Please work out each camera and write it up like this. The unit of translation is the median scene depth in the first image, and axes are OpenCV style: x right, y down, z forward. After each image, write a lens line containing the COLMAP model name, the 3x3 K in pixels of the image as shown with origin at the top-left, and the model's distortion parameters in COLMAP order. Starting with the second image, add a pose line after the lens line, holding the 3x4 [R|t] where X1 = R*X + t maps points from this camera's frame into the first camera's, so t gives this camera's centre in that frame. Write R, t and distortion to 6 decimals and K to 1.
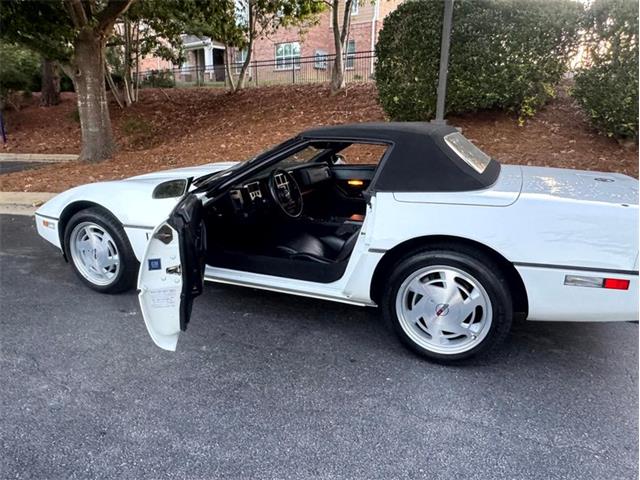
lens RADIAL K [[432.4, 0, 327.9], [0, 432.4, 243.0], [0, 0, 1]] dist [-0.024111, 0.014385]
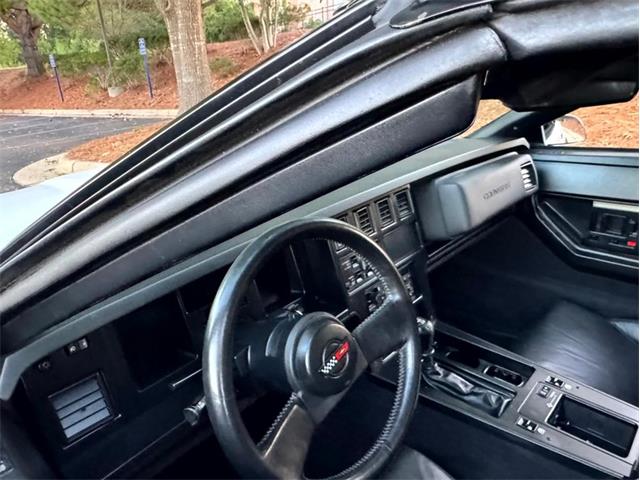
lens RADIAL K [[432.4, 0, 320.6], [0, 432.4, 240.8], [0, 0, 1]] dist [-0.024111, 0.014385]
pose [[0.933246, 0.081302, -0.349916, -0.018050], [-0.042143, 0.992105, 0.118118, -0.090995], [0.356757, -0.095487, 0.929305, 0.399028]]
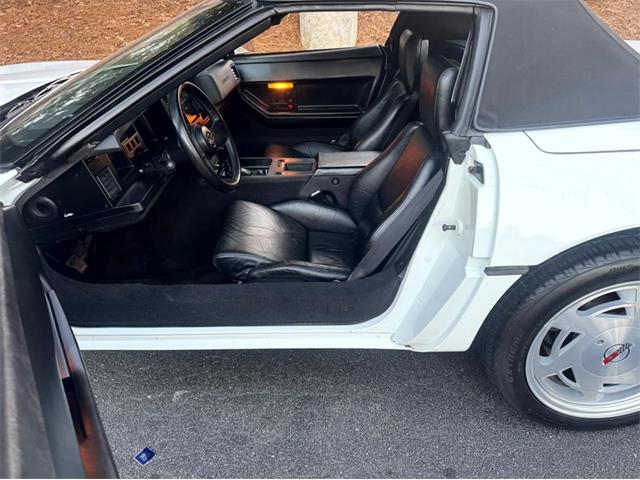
lens RADIAL K [[454.8, 0, 318.9], [0, 454.8, 243.0], [0, 0, 1]] dist [0.035937, -0.050878]
pose [[0.931082, -0.200211, 0.304961, -0.076551], [0.120914, 0.958059, 0.259812, -0.057595], [-0.344188, -0.205033, 0.916240, 0.236531]]
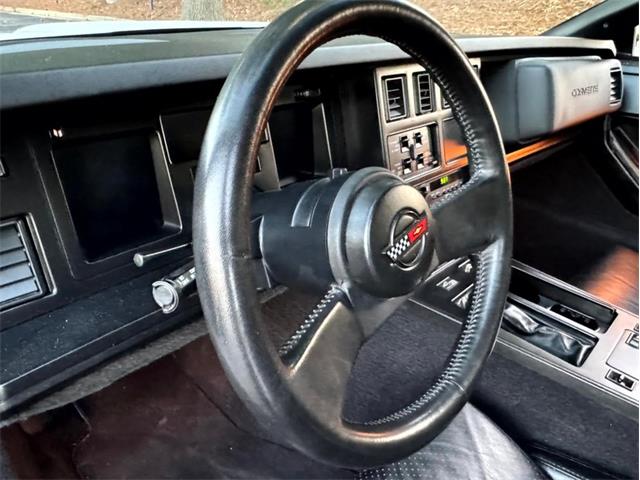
lens RADIAL K [[432.4, 0, 313.0], [0, 432.4, 235.4], [0, 0, 1]] dist [-0.024111, 0.014385]
pose [[0.918784, 0.229524, -0.321178, -0.038783], [-0.161485, 0.960939, 0.224762, -0.066342], [0.360221, -0.154642, 0.919960, 0.426896]]
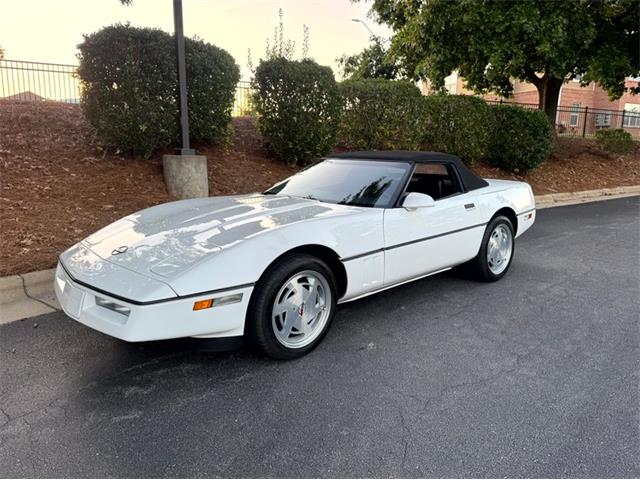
lens RADIAL K [[454.8, 0, 315.4], [0, 454.8, 240.3], [0, 0, 1]] dist [0.035937, -0.050878]
pose [[0.432552, -0.181963, 0.883056, -0.655478], [0.254601, 0.964213, 0.073974, -0.082650], [-0.864915, 0.192830, 0.463400, 0.279910]]
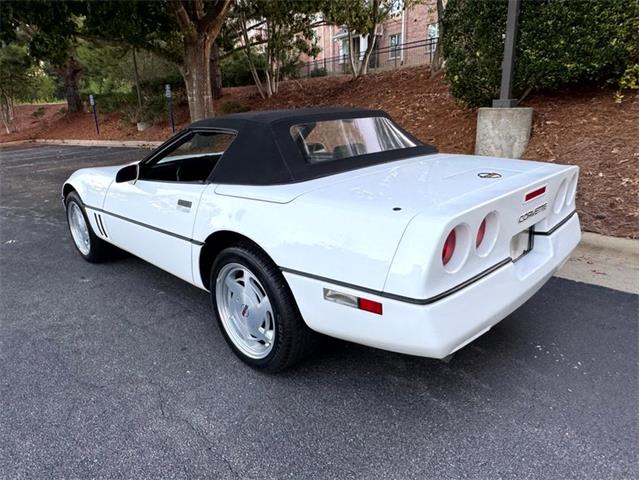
lens RADIAL K [[432.4, 0, 331.3], [0, 432.4, 242.1], [0, 0, 1]] dist [-0.024111, 0.014385]
pose [[0.927597, 0.074939, -0.365990, 0.282393], [-0.063832, 0.997061, 0.042372, -0.016612], [0.368089, -0.015942, 0.929654, 0.071852]]
